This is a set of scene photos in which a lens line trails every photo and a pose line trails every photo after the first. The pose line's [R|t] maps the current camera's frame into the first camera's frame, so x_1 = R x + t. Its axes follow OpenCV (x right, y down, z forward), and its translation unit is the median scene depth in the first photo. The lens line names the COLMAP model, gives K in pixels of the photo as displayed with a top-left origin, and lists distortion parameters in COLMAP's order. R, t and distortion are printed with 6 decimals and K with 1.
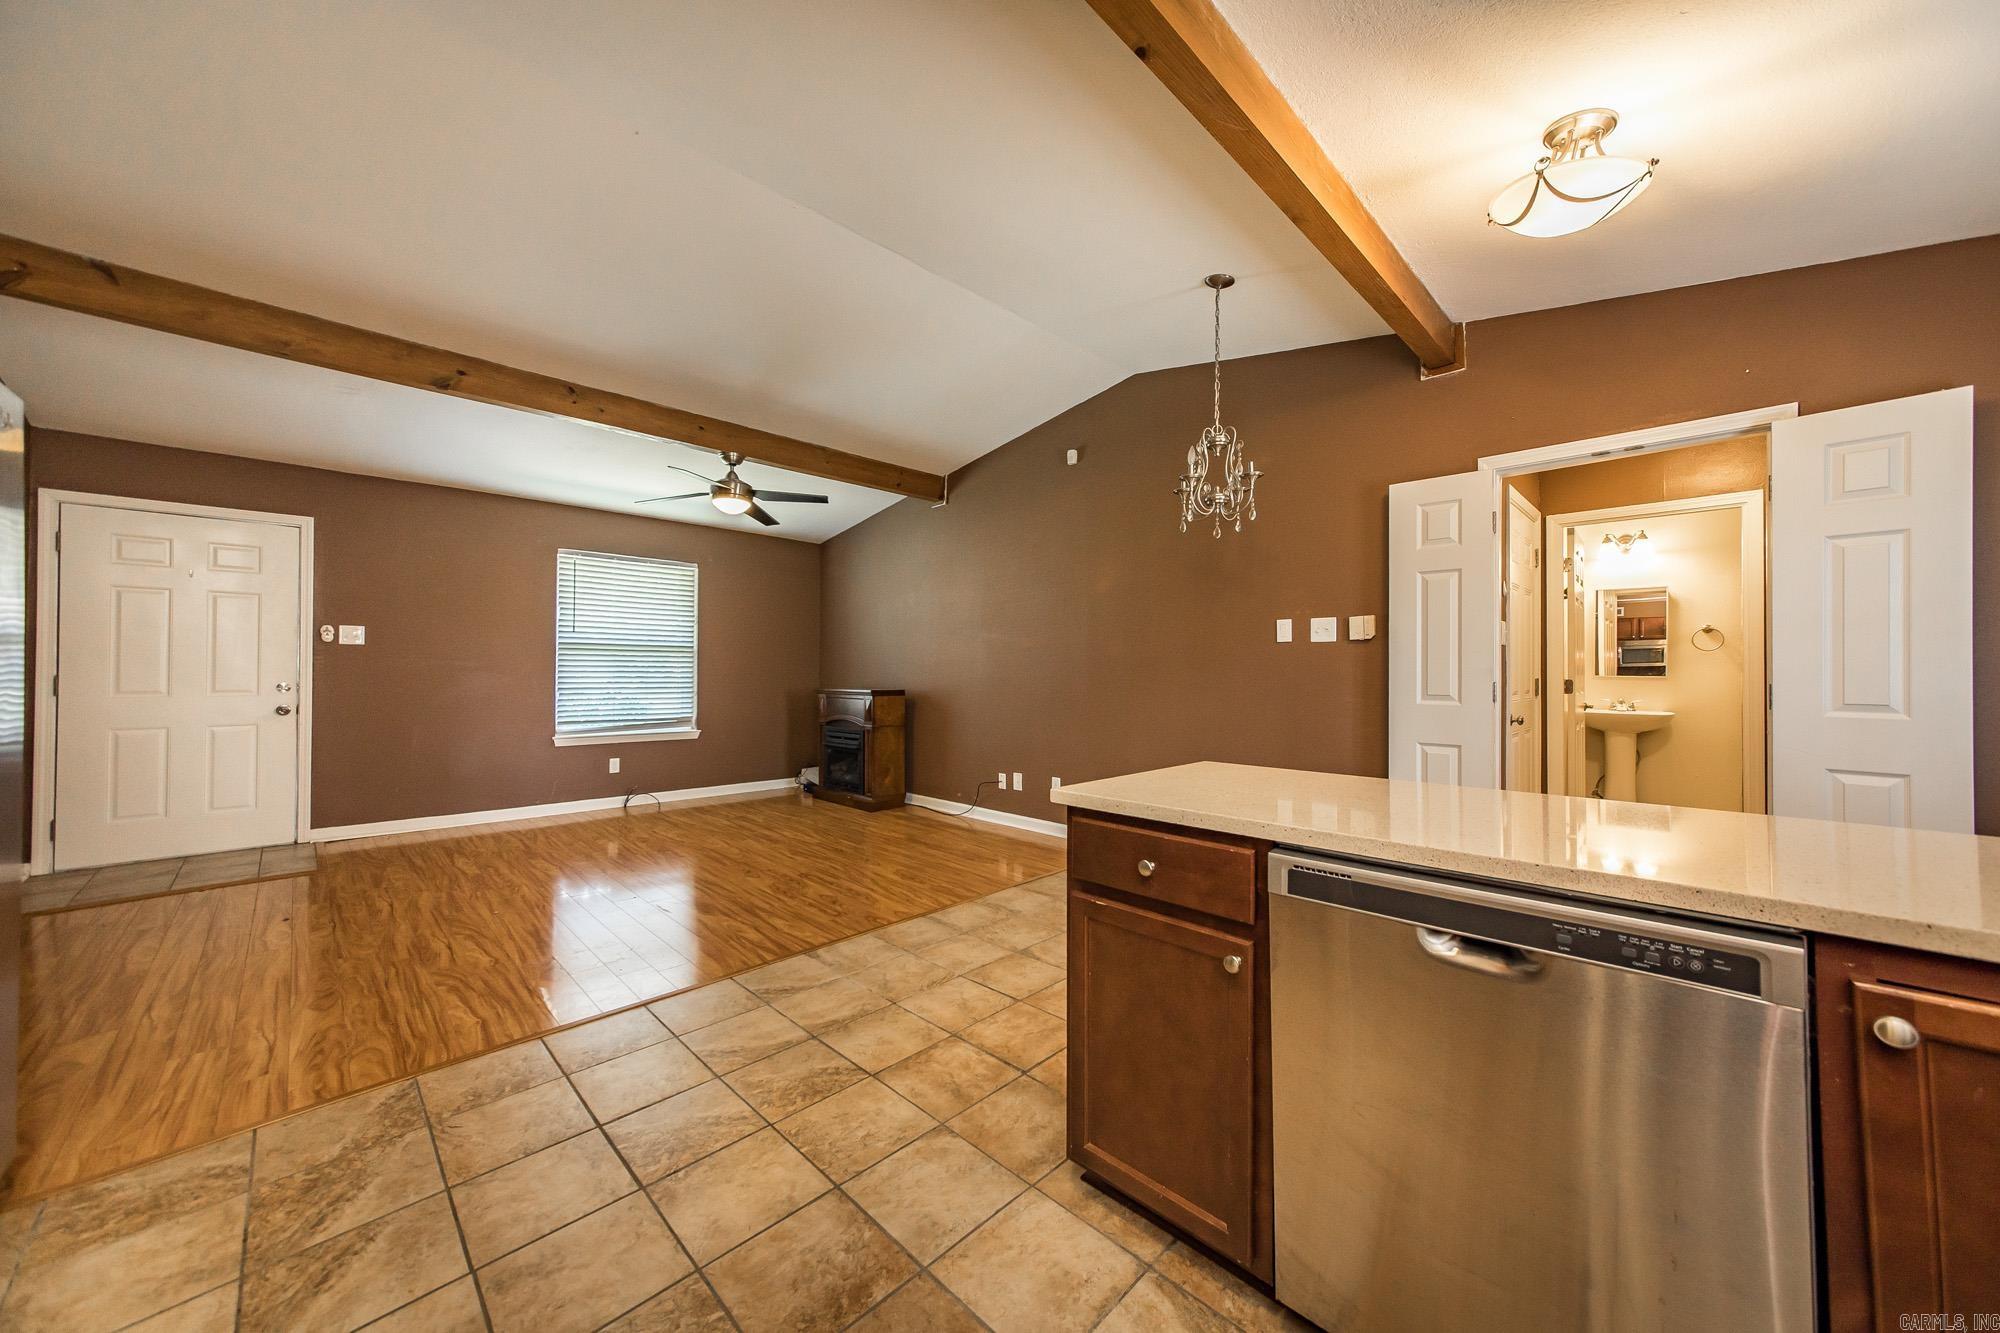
lens RADIAL K [[716.4, 0, 1002.4], [0, 716.4, 671.3], [0, 0, 1]] dist [0.007288, -0.000358]
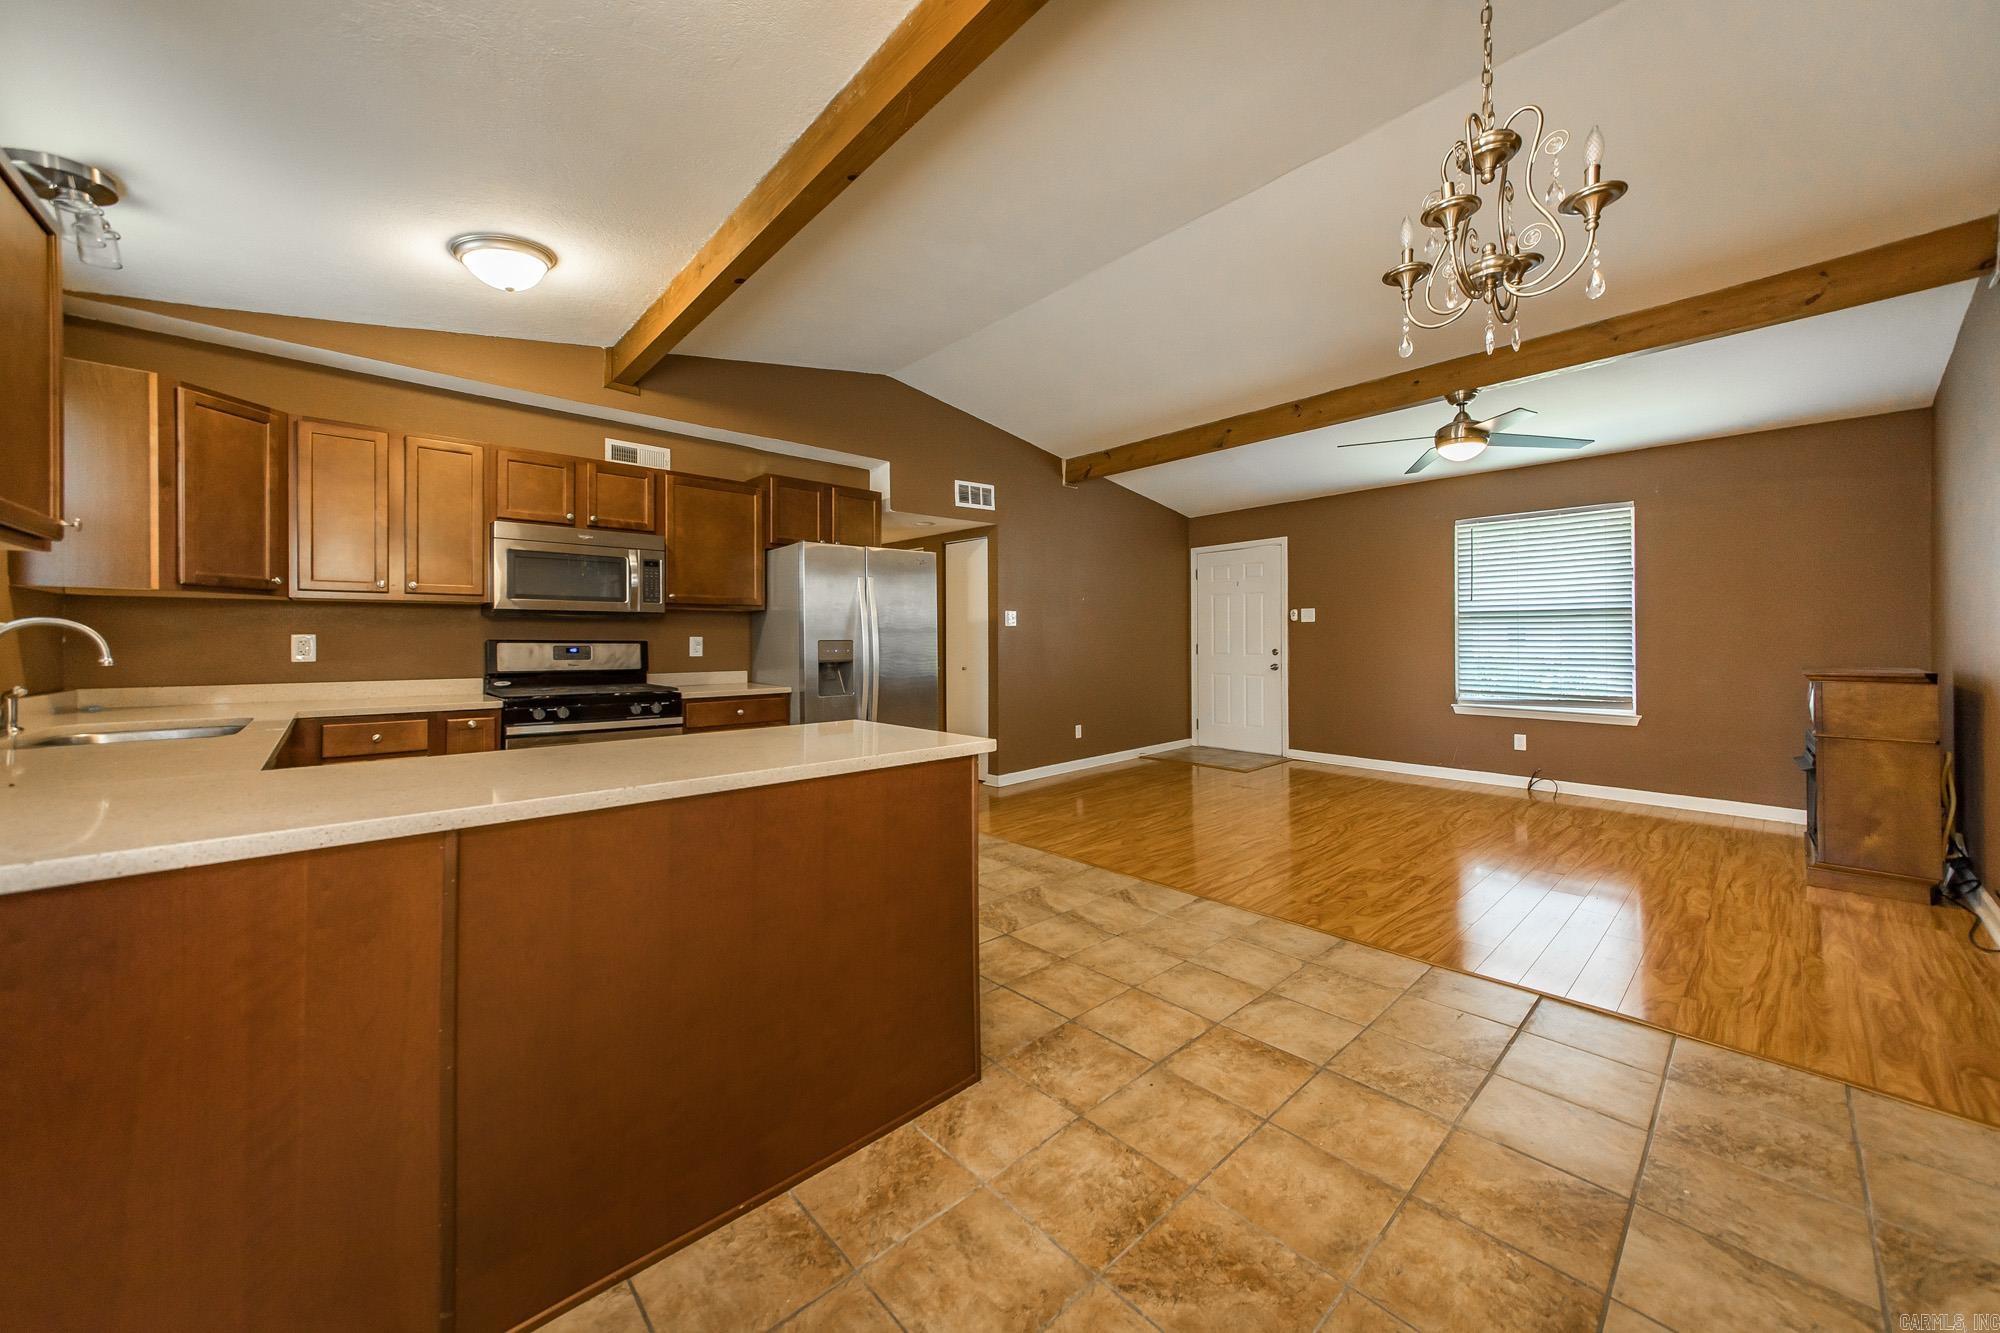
lens RADIAL K [[716.4, 0, 982.2], [0, 716.4, 640.0], [0, 0, 1]] dist [0.007288, -0.000358]
pose [[-0.073740, -0.006395, -0.997257, 0.688188], [0.004799, 0.999966, -0.006767, 0.004924], [0.997266, -0.005285, -0.073706, 0.609571]]
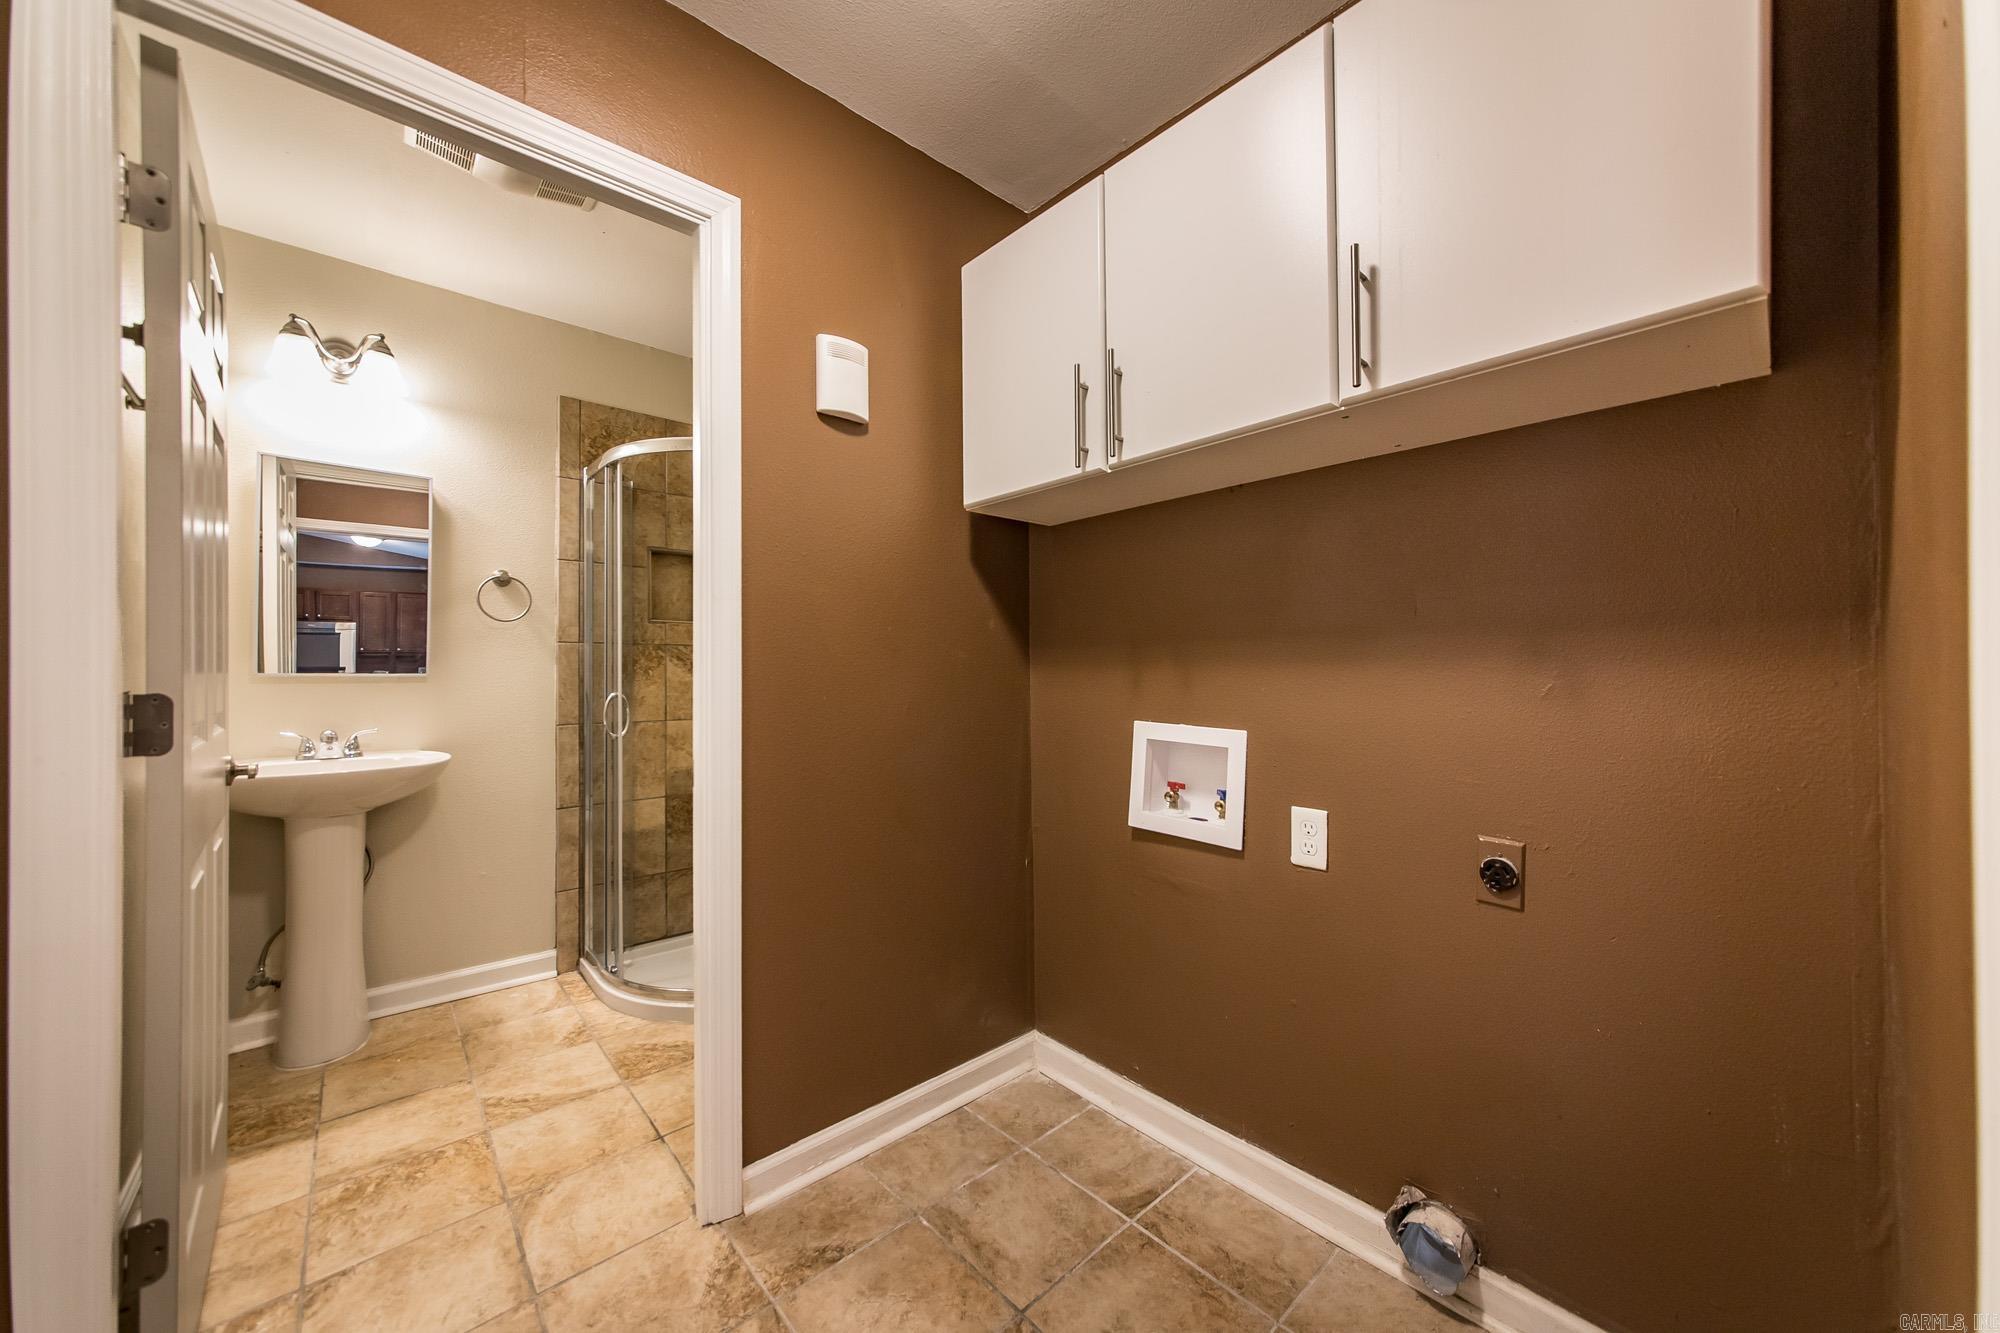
lens RADIAL K [[716.4, 0, 1003.0], [0, 716.4, 661.9], [0, 0, 1]] dist [0.007288, -0.000358]
pose [[0.075257, 0.001239, 0.997163, 0.703454], [-0.002729, 0.999996, -0.001036, -0.001690], [-0.997160, -0.002643, 0.075260, 0.861214]]
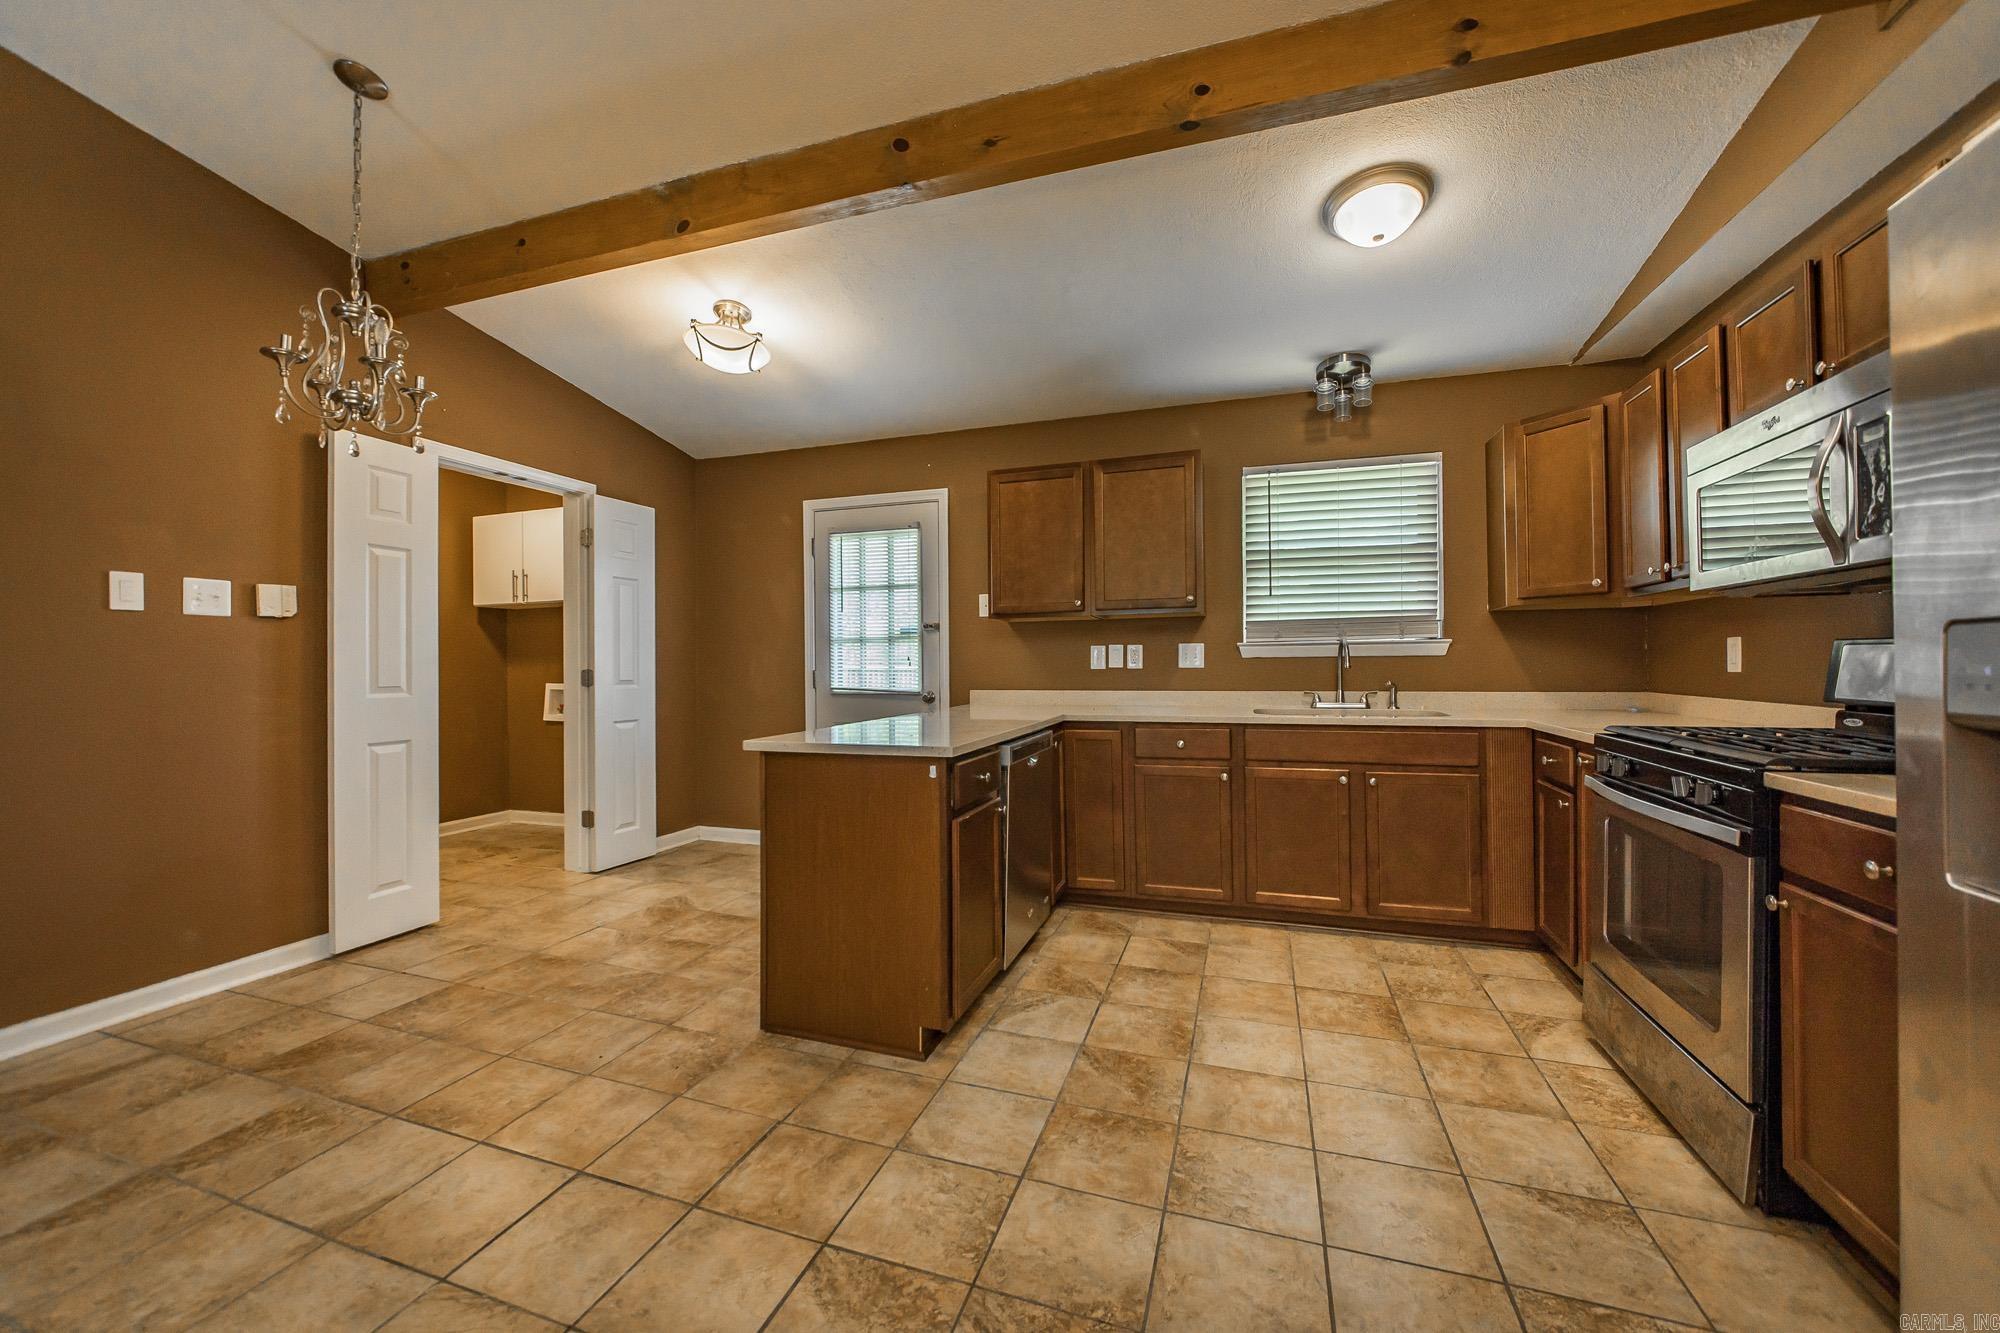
lens RADIAL K [[760.9, 0, 1001.6], [0, 760.9, 657.0], [0, 0, 1]] dist [-0.012060, 0.000189]
pose [[-0.446864, 0.009396, 0.894553, -0.519253], [0.007112, 0.999951, -0.006950, 0.007729], [-0.894574, 0.003257, -0.446909, 0.672948]]
